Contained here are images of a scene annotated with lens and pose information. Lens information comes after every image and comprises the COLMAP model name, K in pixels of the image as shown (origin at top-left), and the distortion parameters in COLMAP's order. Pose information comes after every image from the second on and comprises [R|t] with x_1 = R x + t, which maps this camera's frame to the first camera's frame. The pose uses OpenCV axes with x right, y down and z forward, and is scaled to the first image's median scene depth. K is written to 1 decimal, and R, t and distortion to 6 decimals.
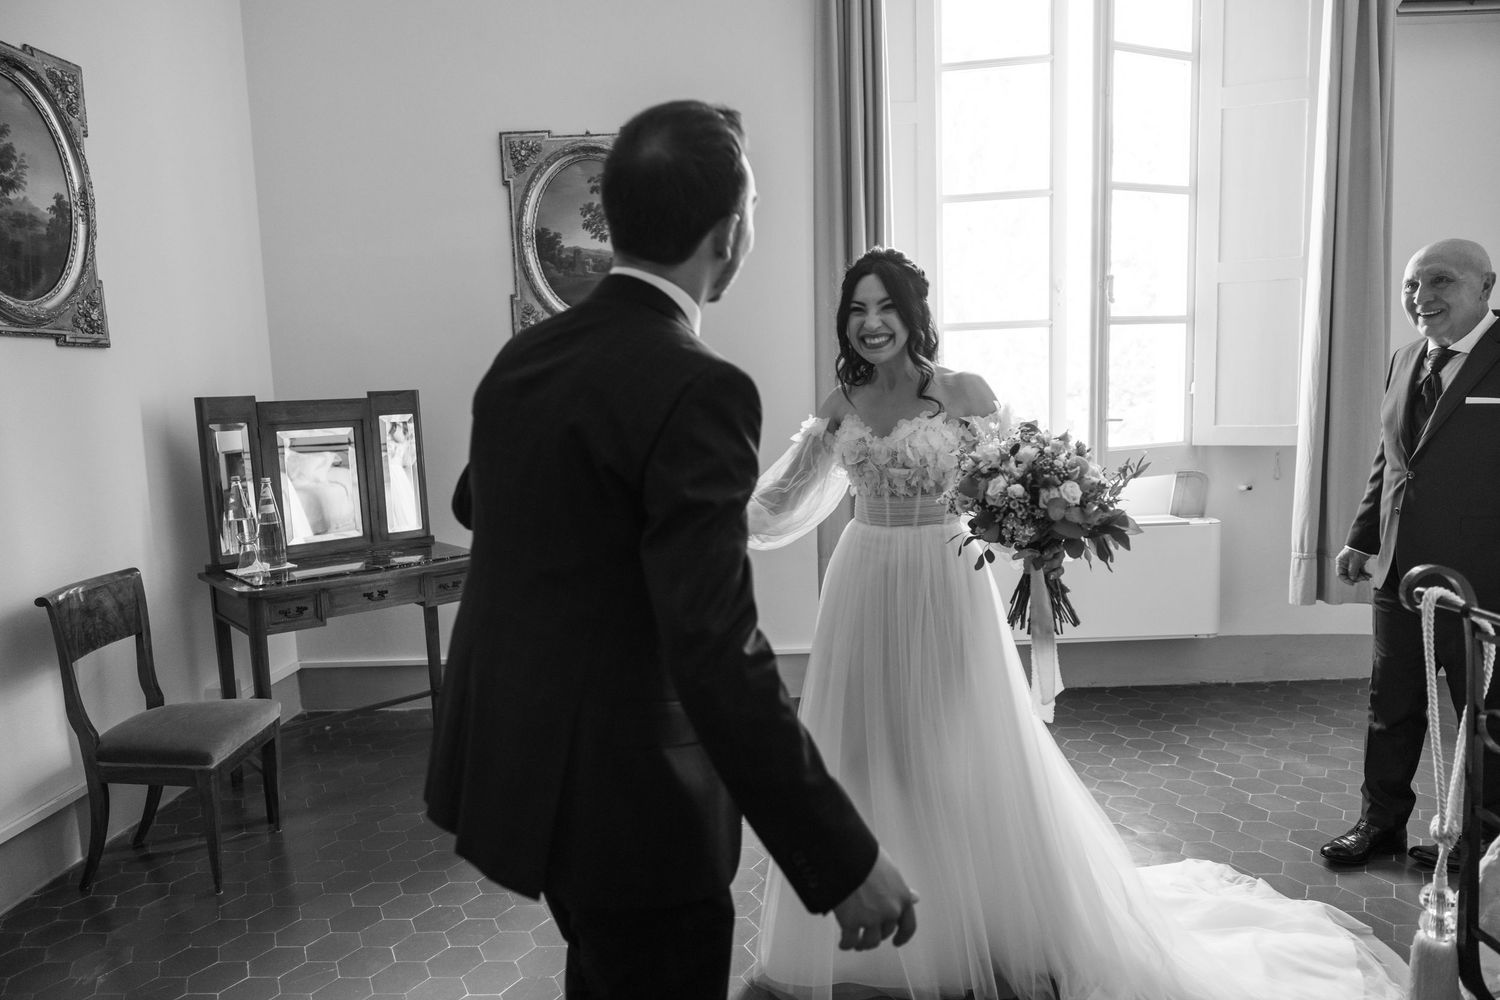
lens RADIAL K [[1029.2, 0, 743.5], [0, 1029.2, 495.4], [0, 0, 1]] dist [-0.006850, 0.000557]
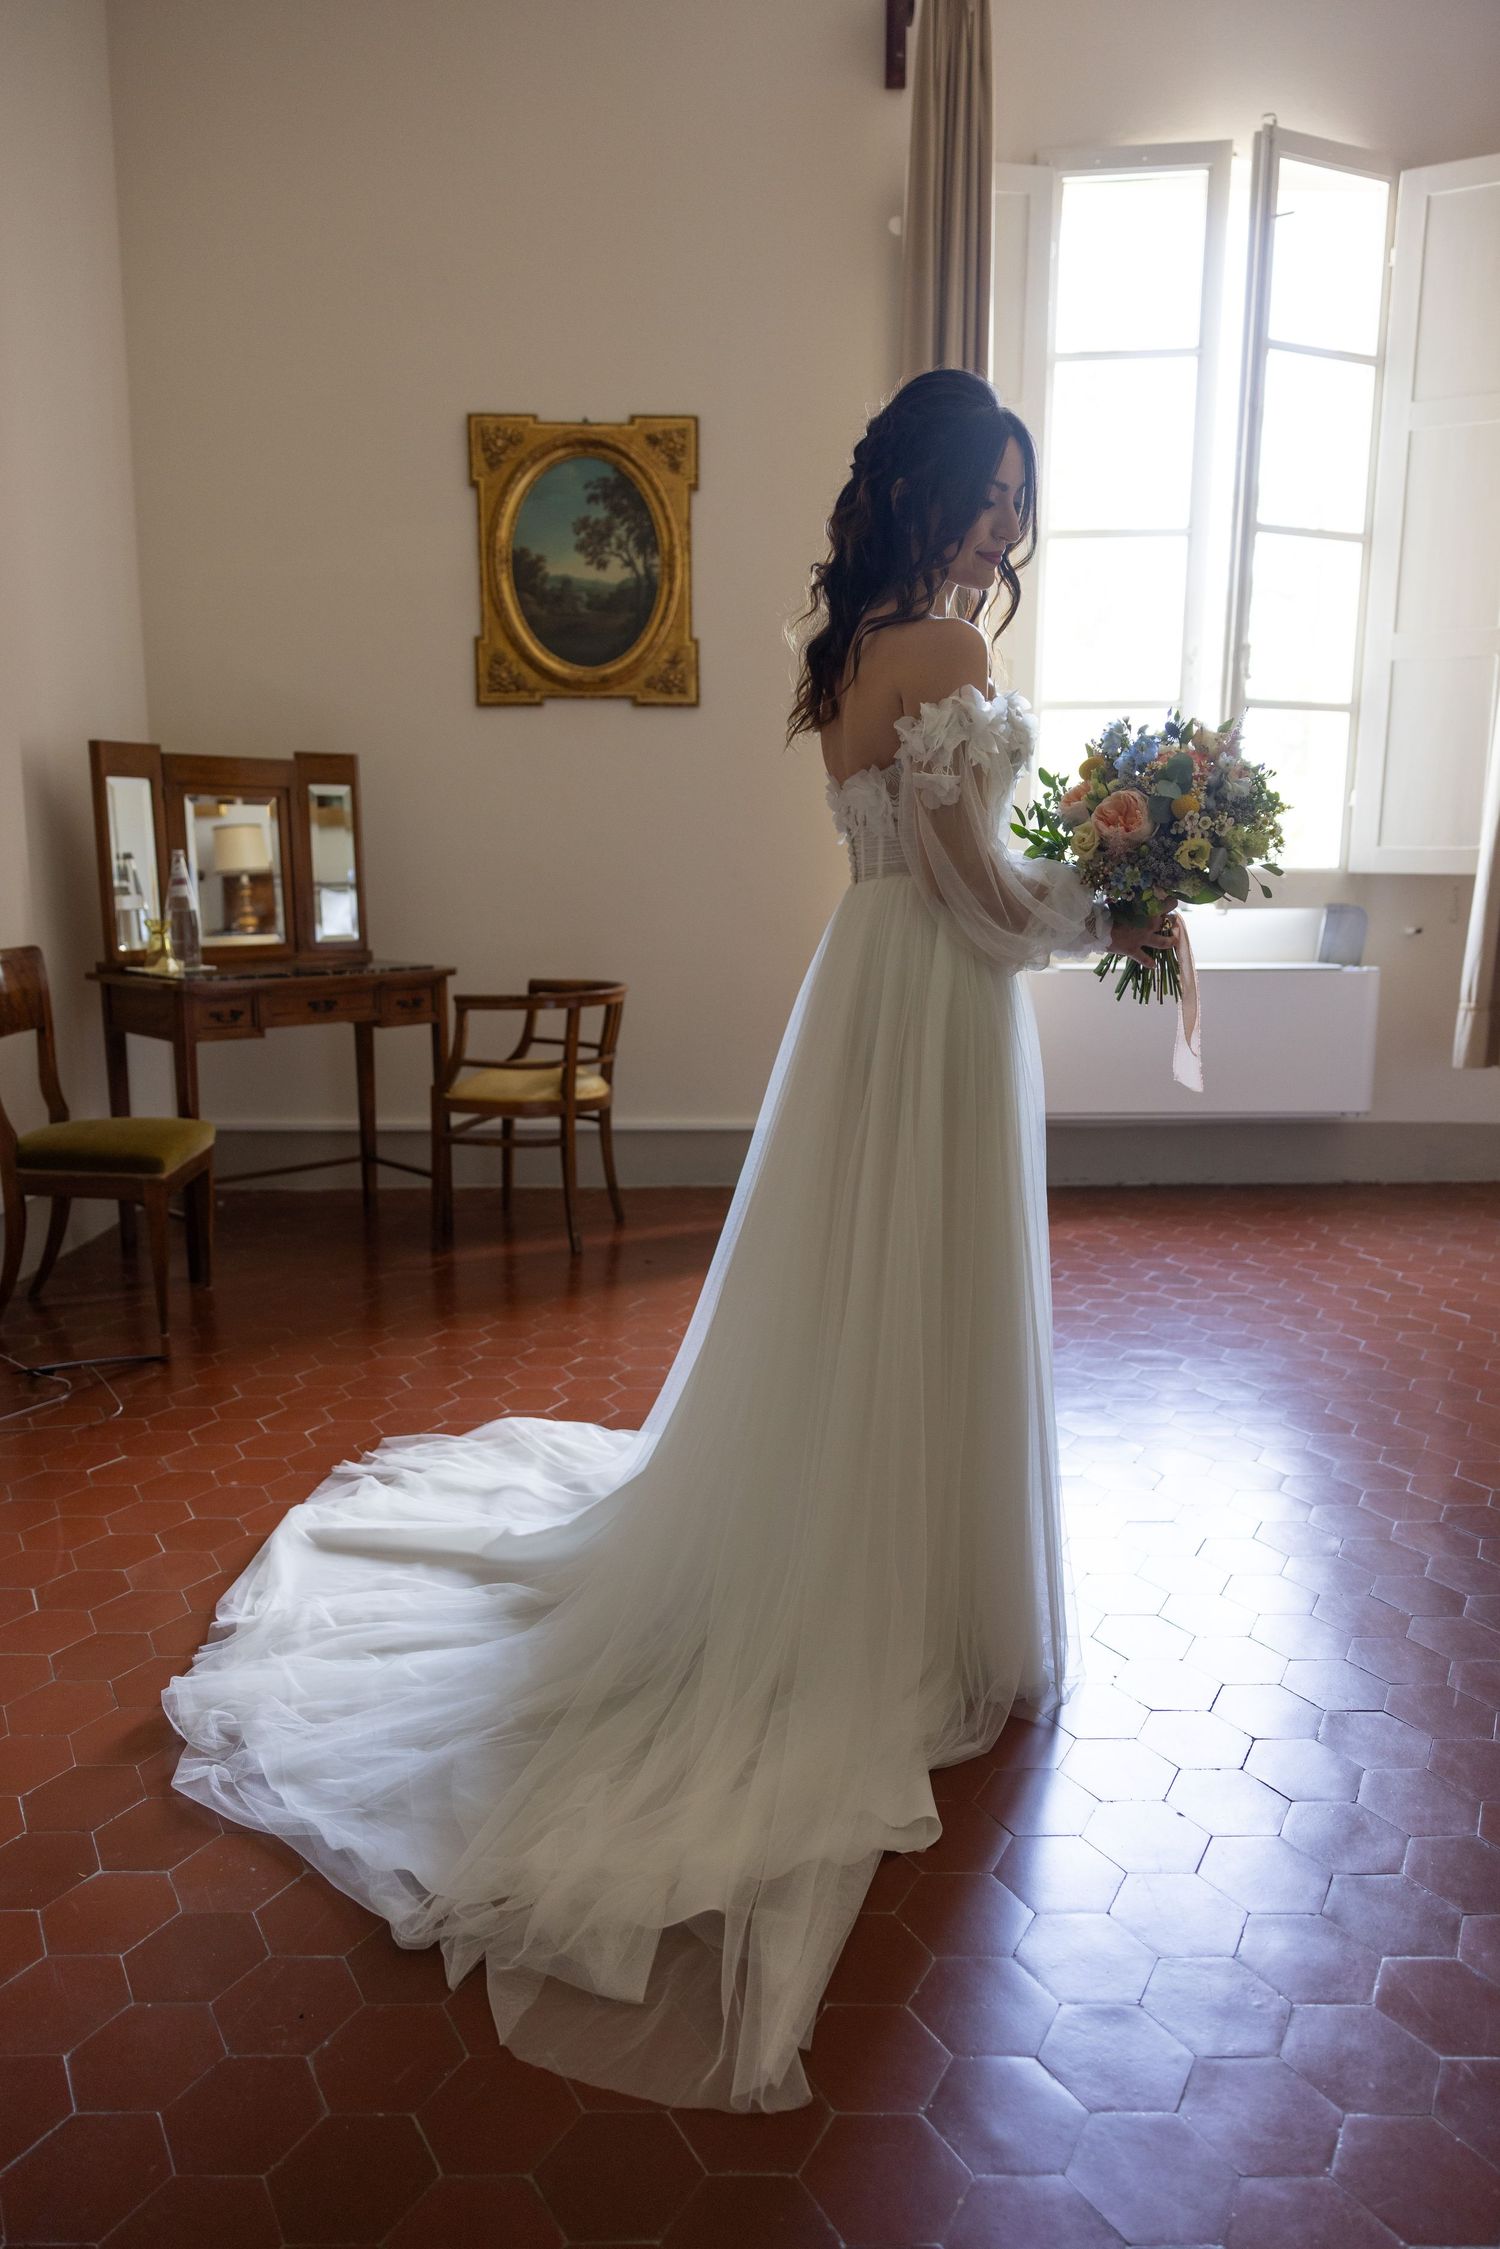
lens RADIAL K [[1568.5, 0, 750.0], [0, 1568.5, 1124.5], [0, 0, 1]] dist [0.004610, 0.001957]
pose [[0.997994, 0.024936, 0.058196, -0.085651], [-0.028025, 0.998207, 0.052893, 0.097584], [-0.056772, -0.054418, 0.996903, -0.180992]]
